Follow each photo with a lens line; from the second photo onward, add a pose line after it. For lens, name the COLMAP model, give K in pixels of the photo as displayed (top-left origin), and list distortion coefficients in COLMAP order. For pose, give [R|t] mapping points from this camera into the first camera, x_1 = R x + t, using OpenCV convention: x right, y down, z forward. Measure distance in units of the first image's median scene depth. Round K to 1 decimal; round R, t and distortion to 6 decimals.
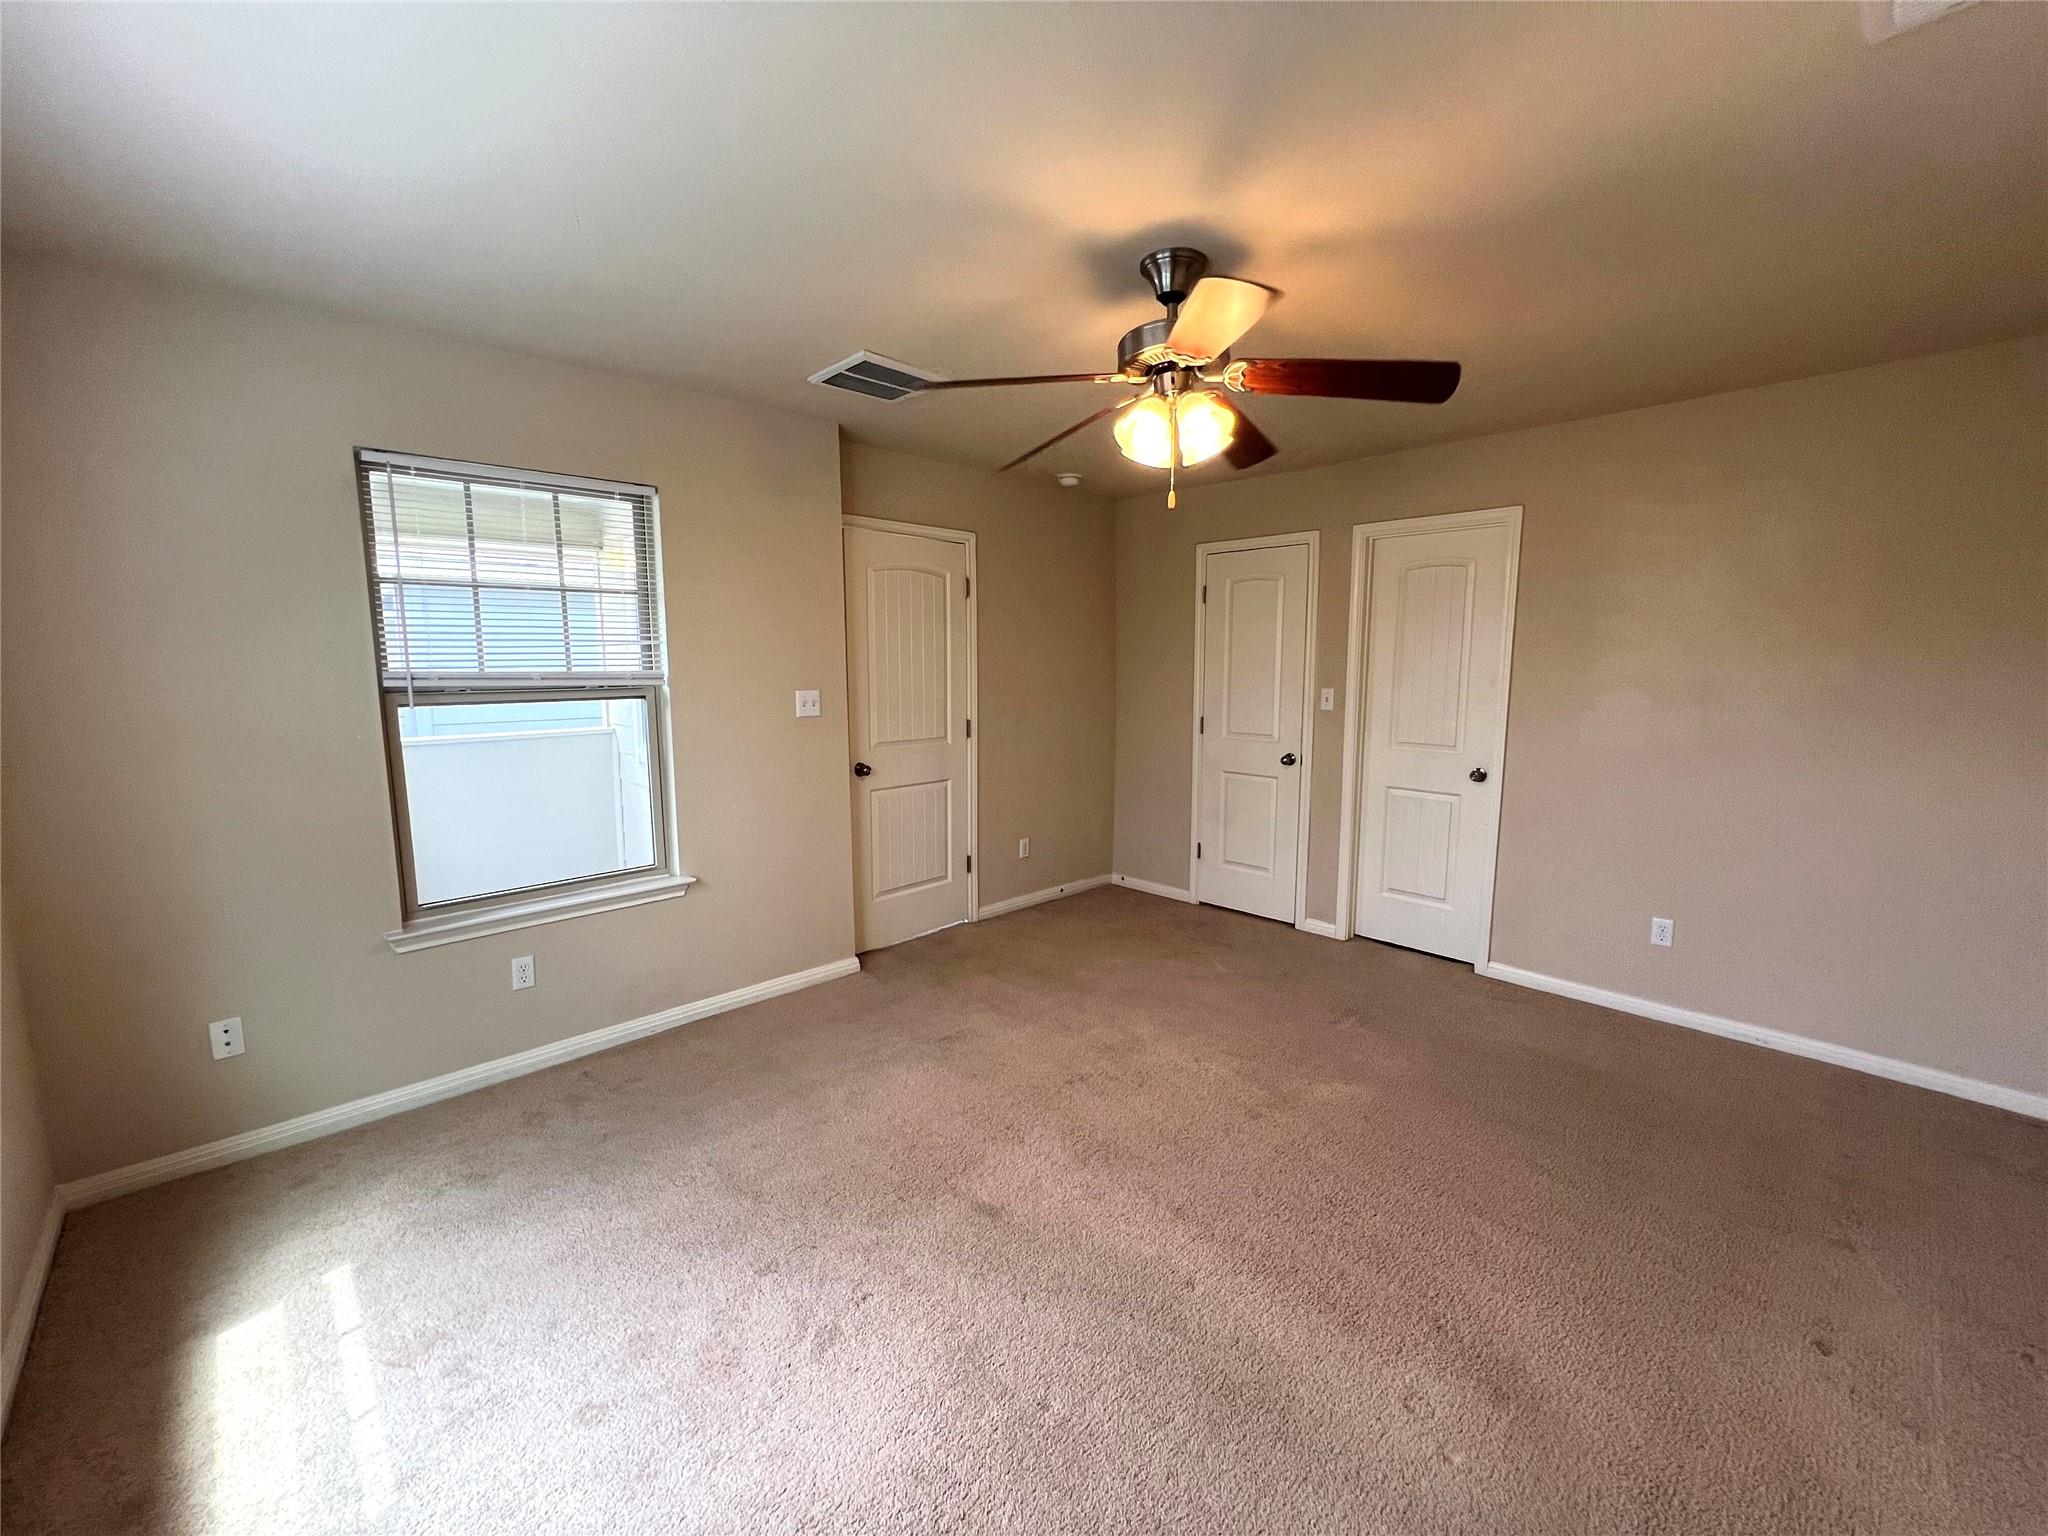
lens RADIAL K [[819.4, 0, 1013.6], [0, 819.4, 764.8], [0, 0, 1]] dist [0.001990, 0.000281]
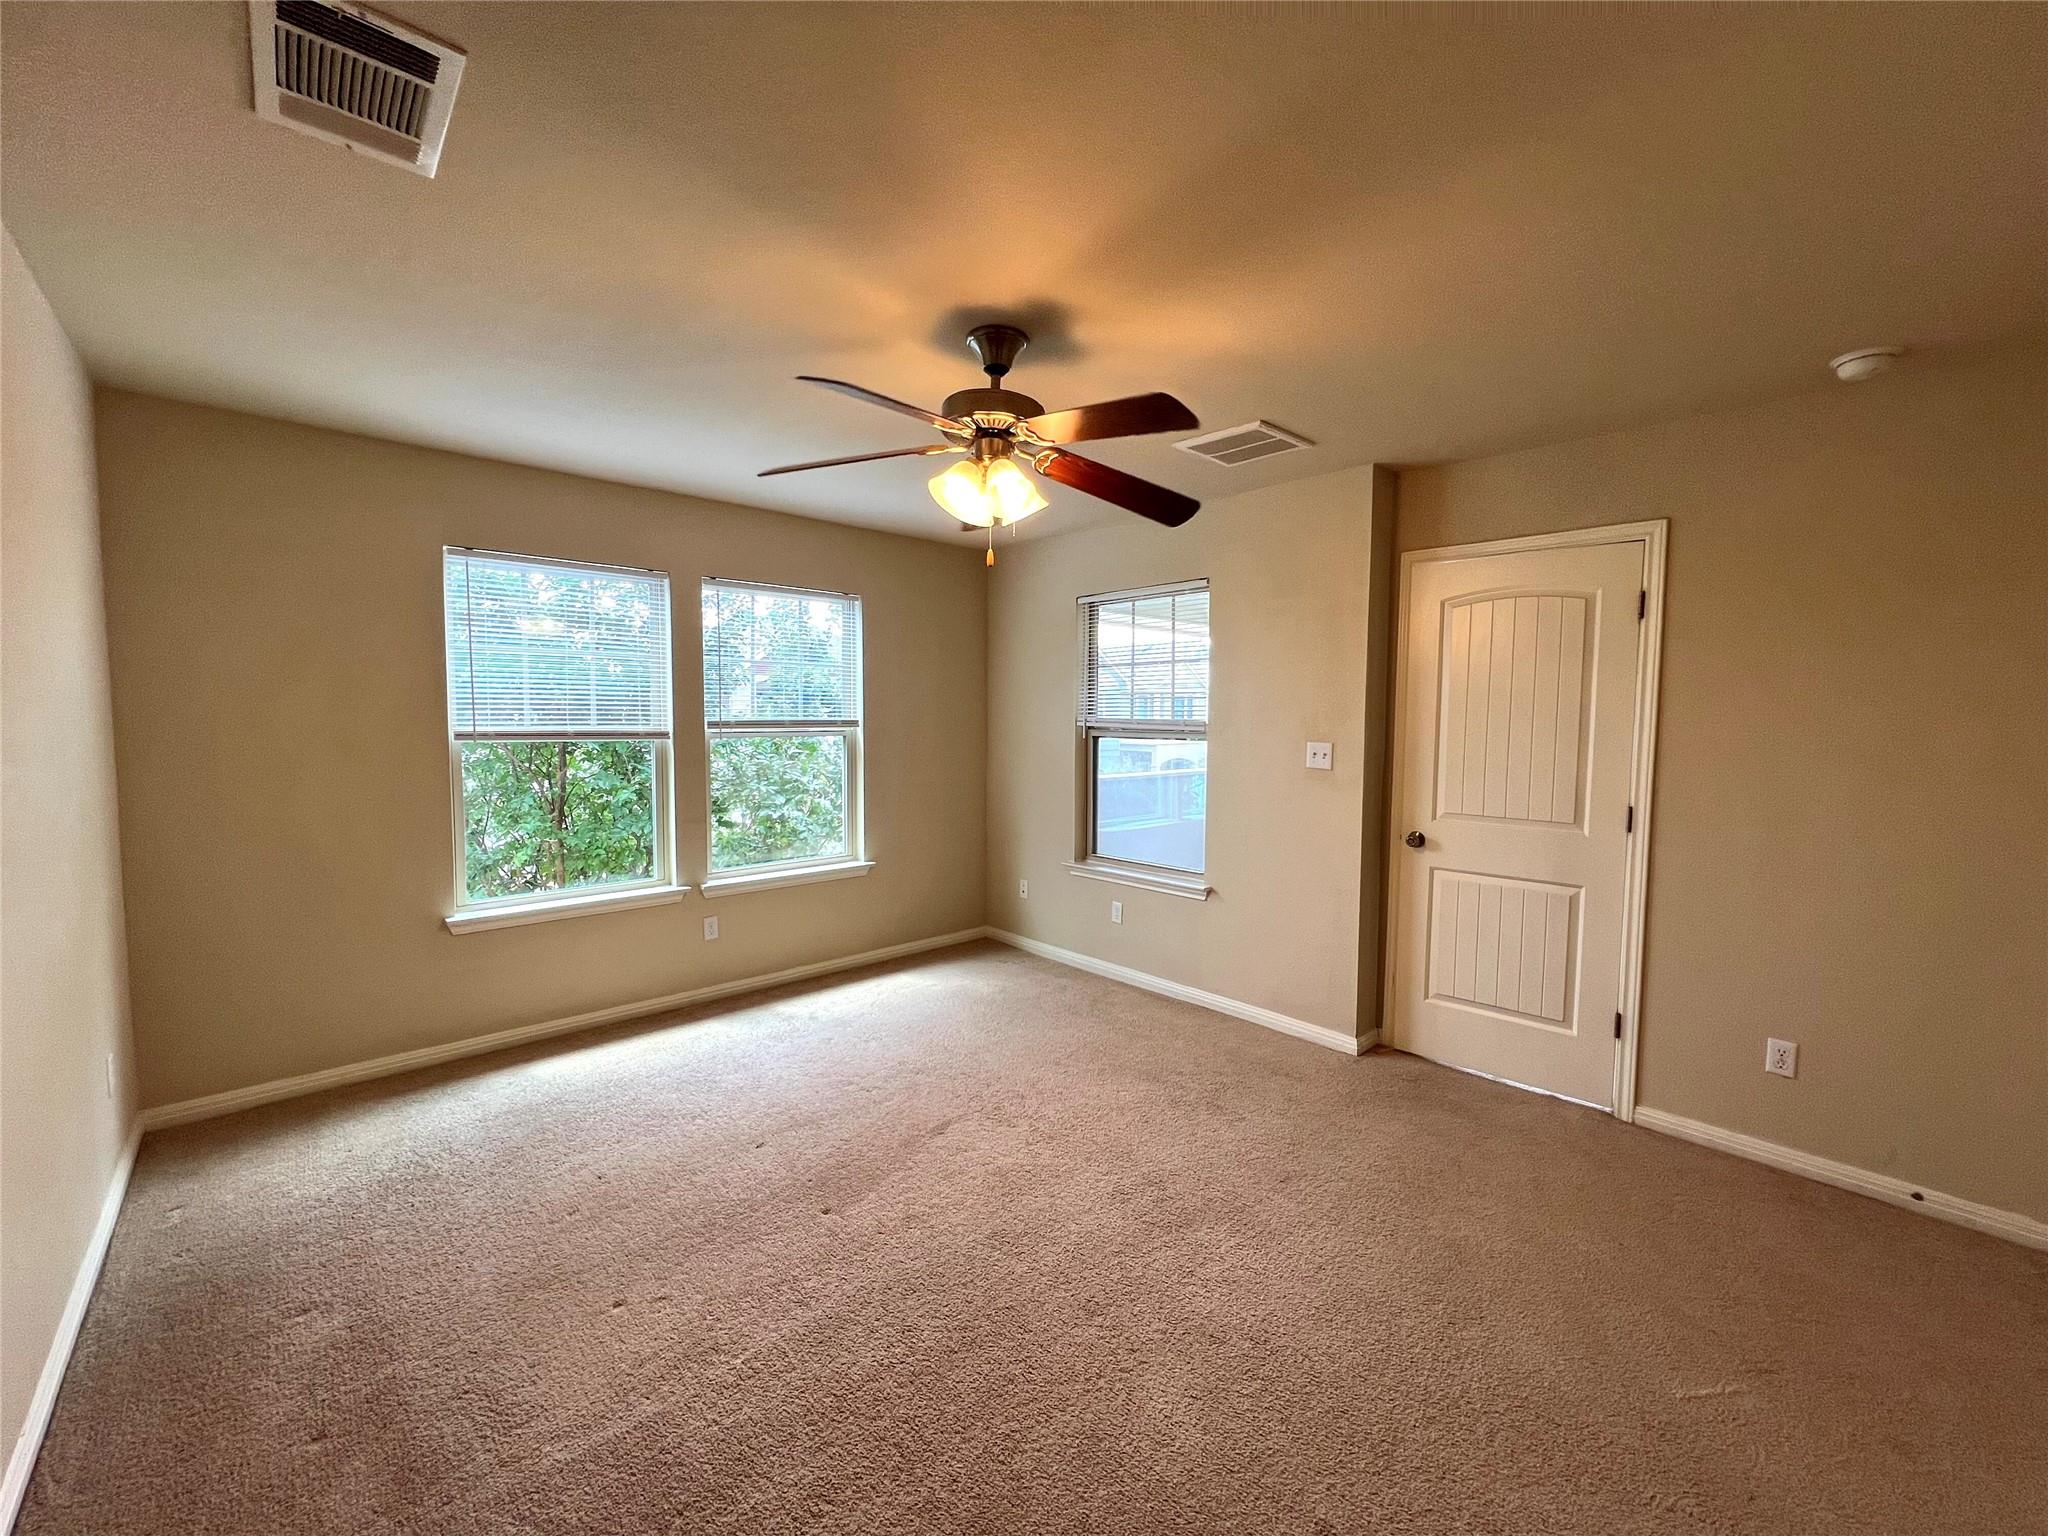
lens RADIAL K [[819.4, 0, 1013.6], [0, 819.4, 764.8], [0, 0, 1]] dist [0.001990, 0.000281]
pose [[-0.011850, 0.068094, -0.997609, 0.772354], [-0.134751, 0.988469, 0.069071, -0.084695], [0.990809, 0.135247, -0.002537, 0.649644]]
